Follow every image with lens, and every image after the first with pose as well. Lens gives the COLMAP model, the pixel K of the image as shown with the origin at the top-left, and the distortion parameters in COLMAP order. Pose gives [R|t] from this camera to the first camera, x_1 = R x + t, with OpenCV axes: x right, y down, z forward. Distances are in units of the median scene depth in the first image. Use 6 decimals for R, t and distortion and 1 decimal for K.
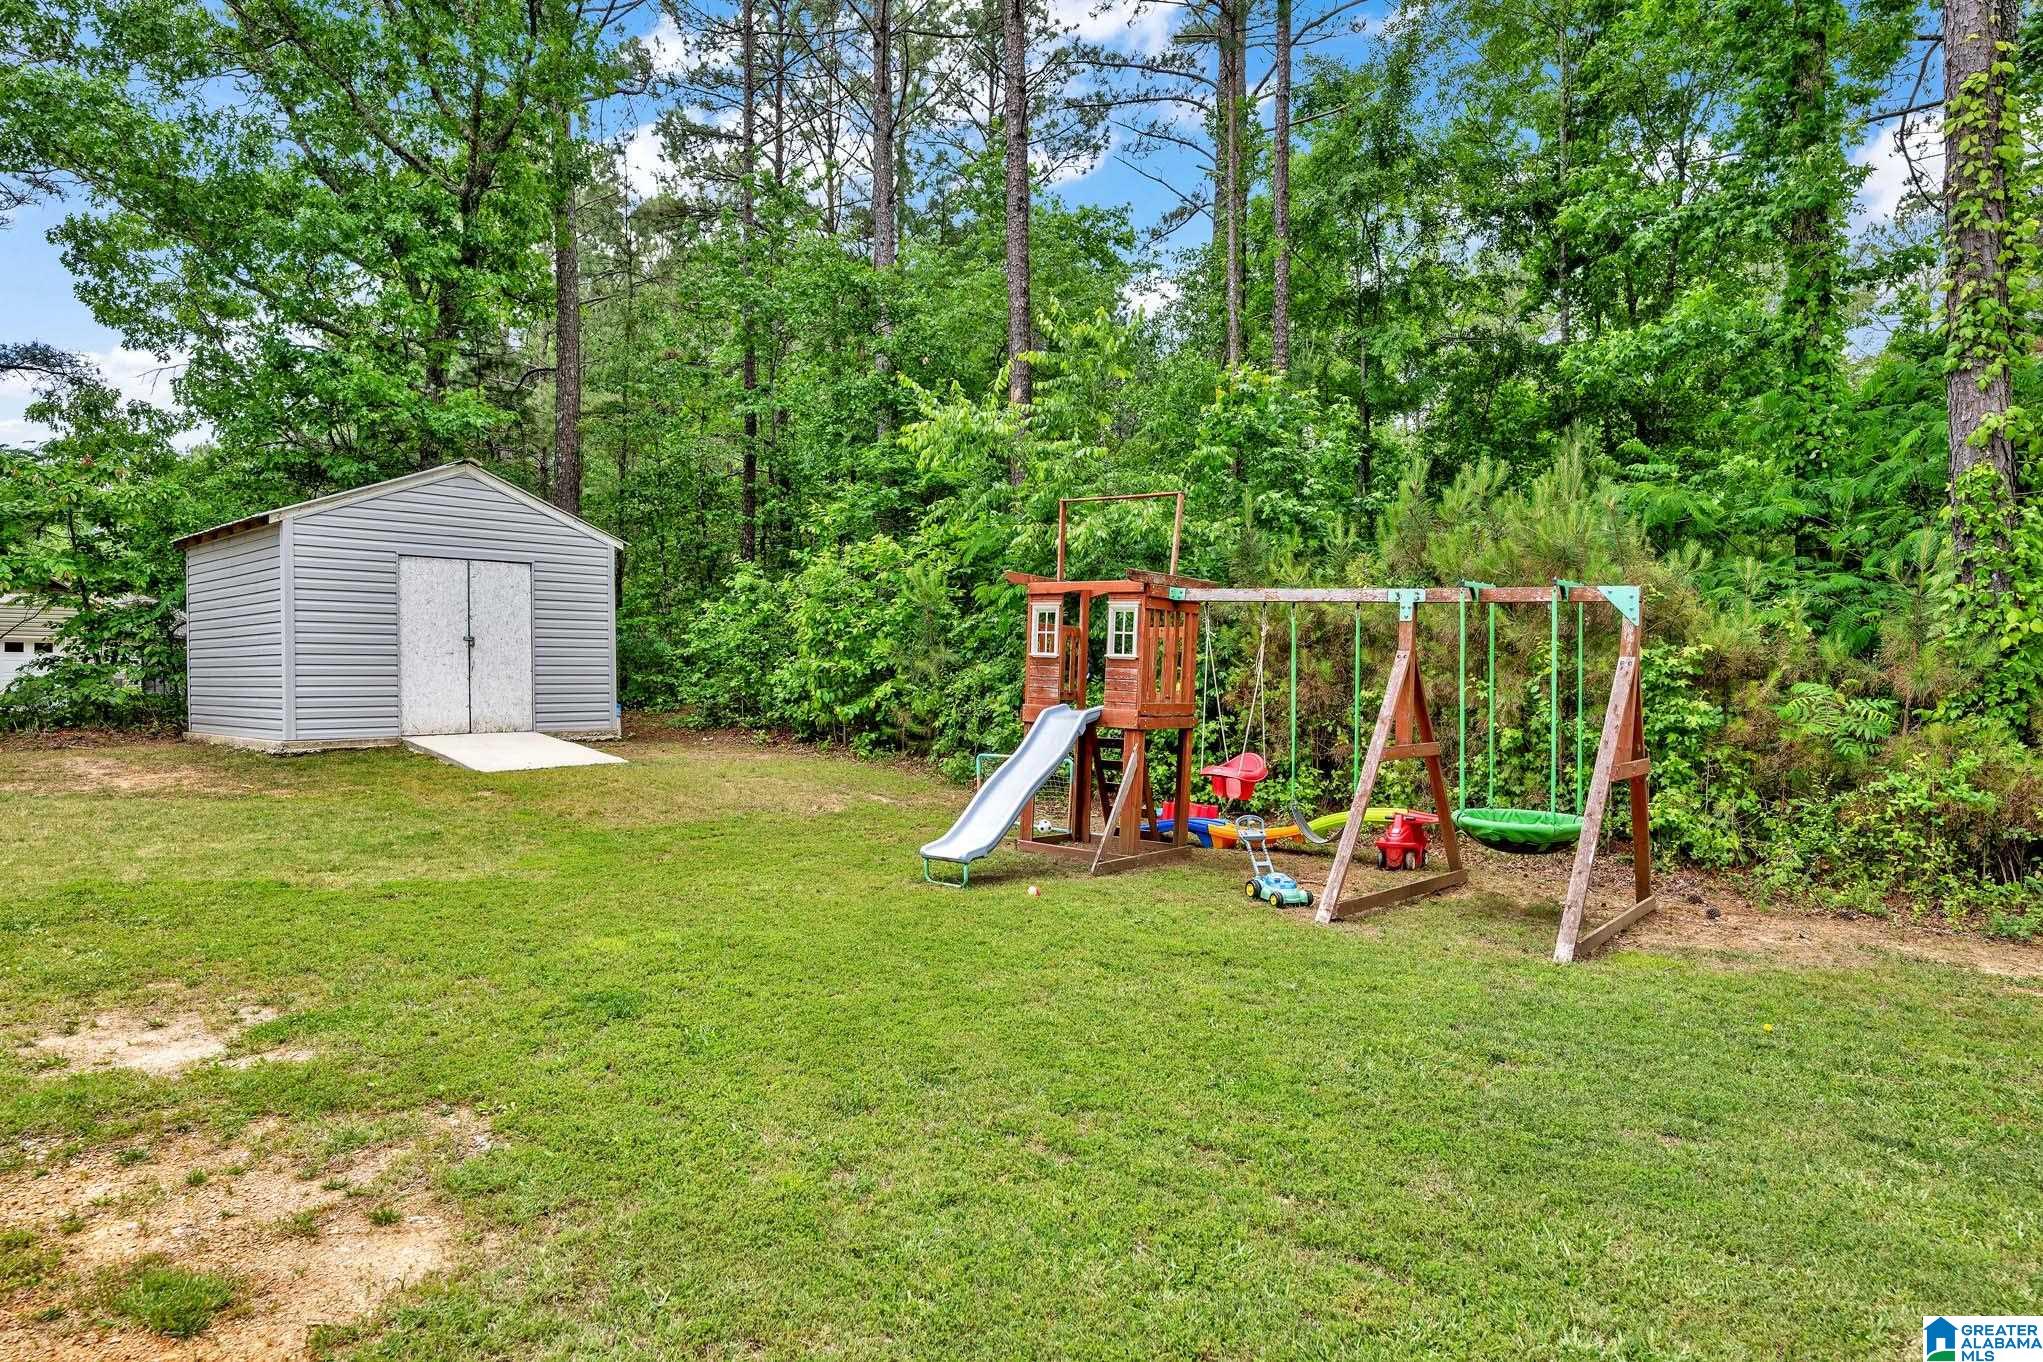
lens RADIAL K [[1202.5, 0, 1021.5], [0, 1202.5, 681.0], [0, 0, 1]] dist [0.001618, 0.000492]
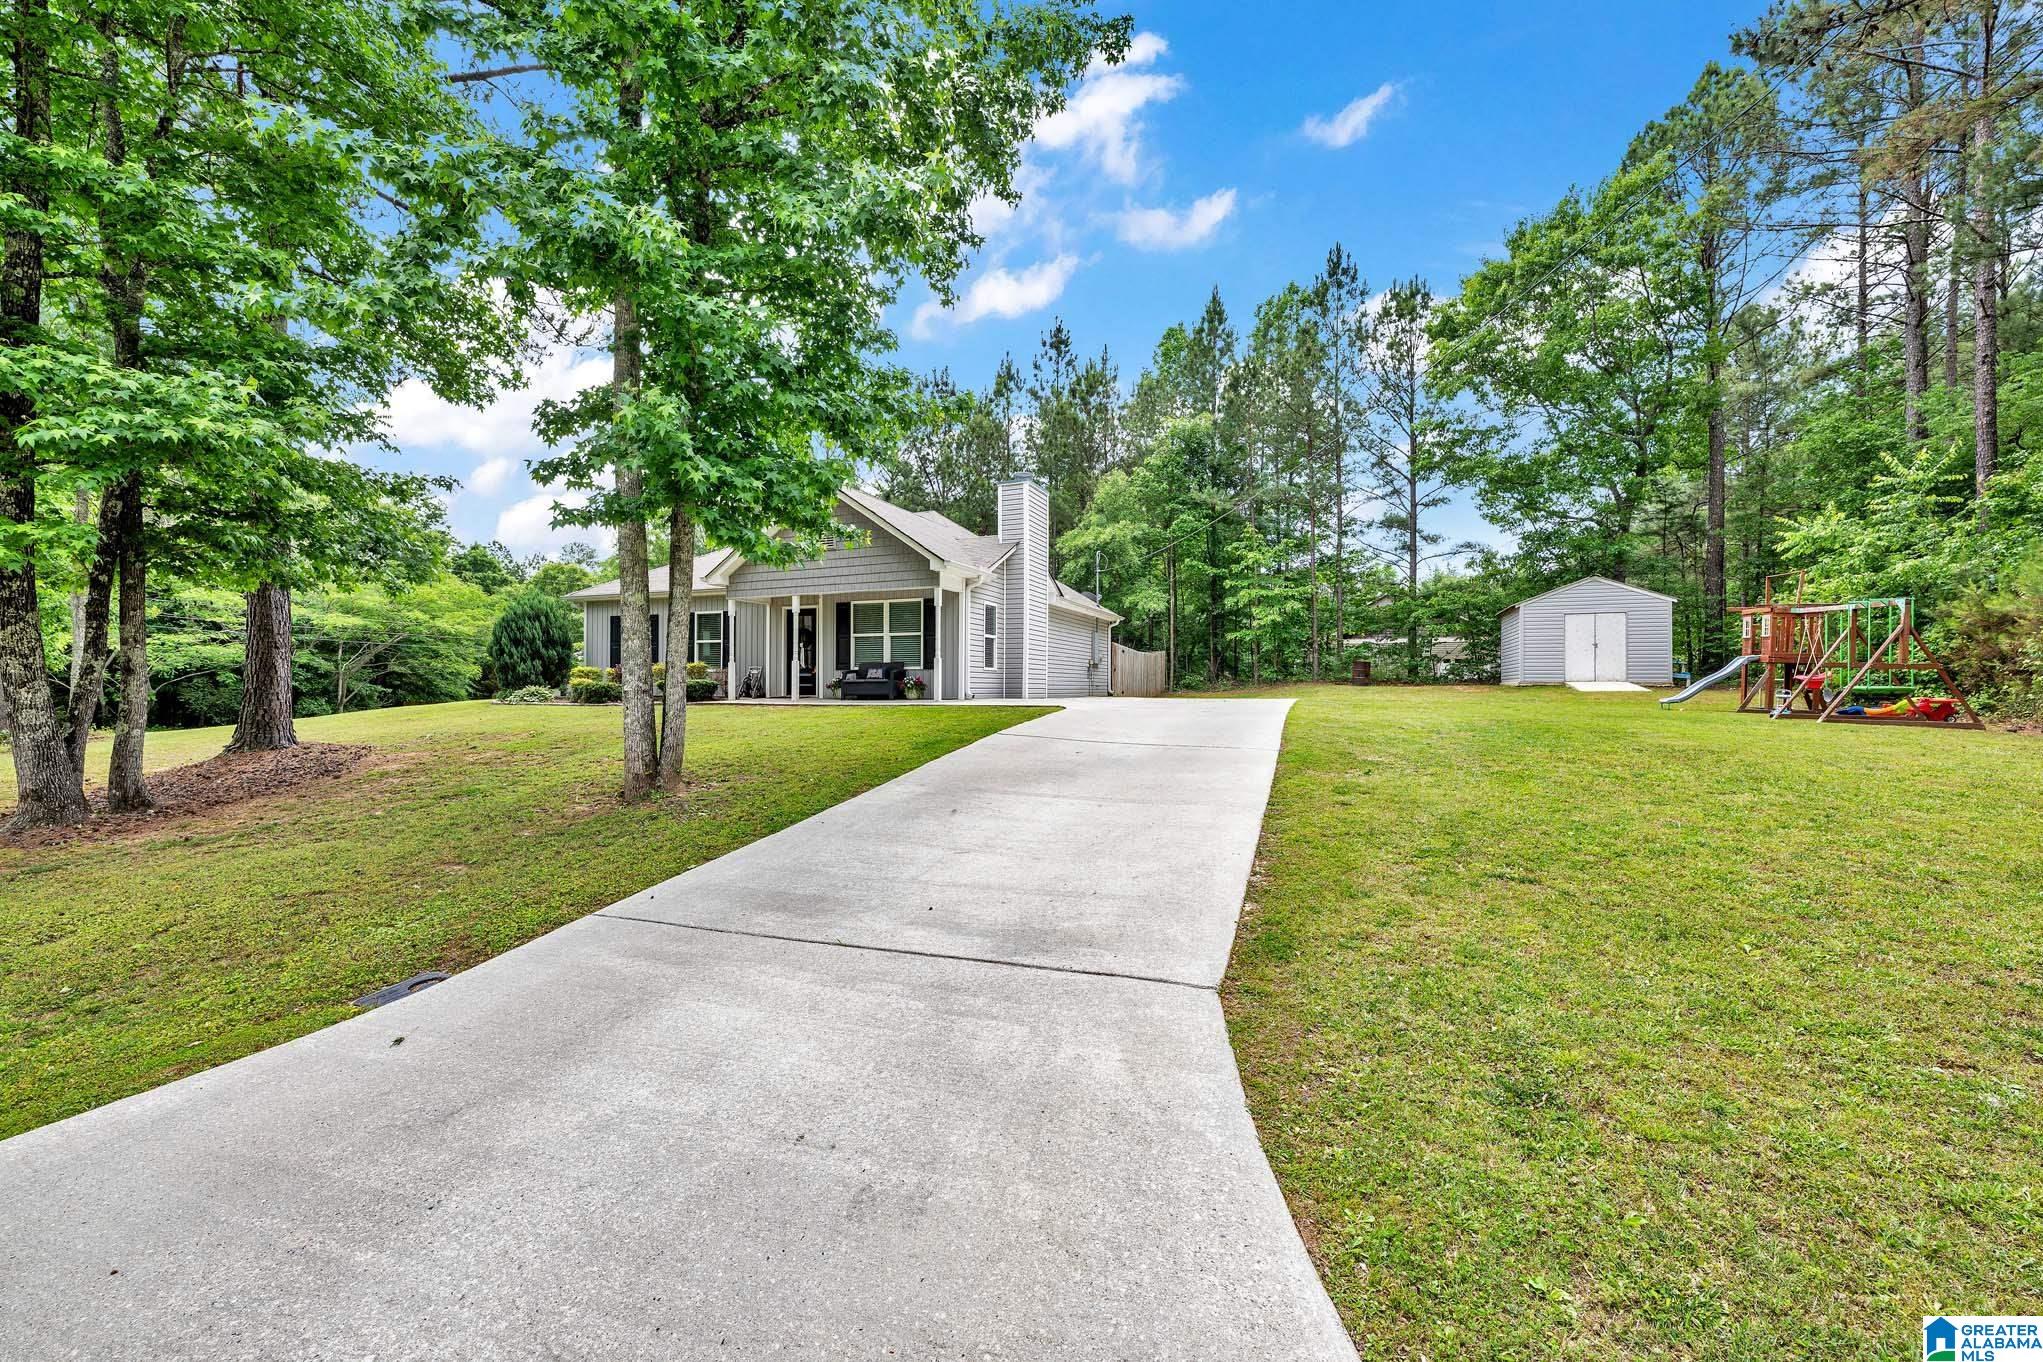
lens RADIAL K [[809.8, 0, 1021.5], [0, 809.8, 681.0], [0, 0, 1]] dist [0.002649, 0.000073]
pose [[0.335763, -0.002271, -0.941944, 0.692261], [-0.011631, 0.999911, -0.006557, 0.062410], [0.941875, 0.013157, 0.335707, -0.667978]]
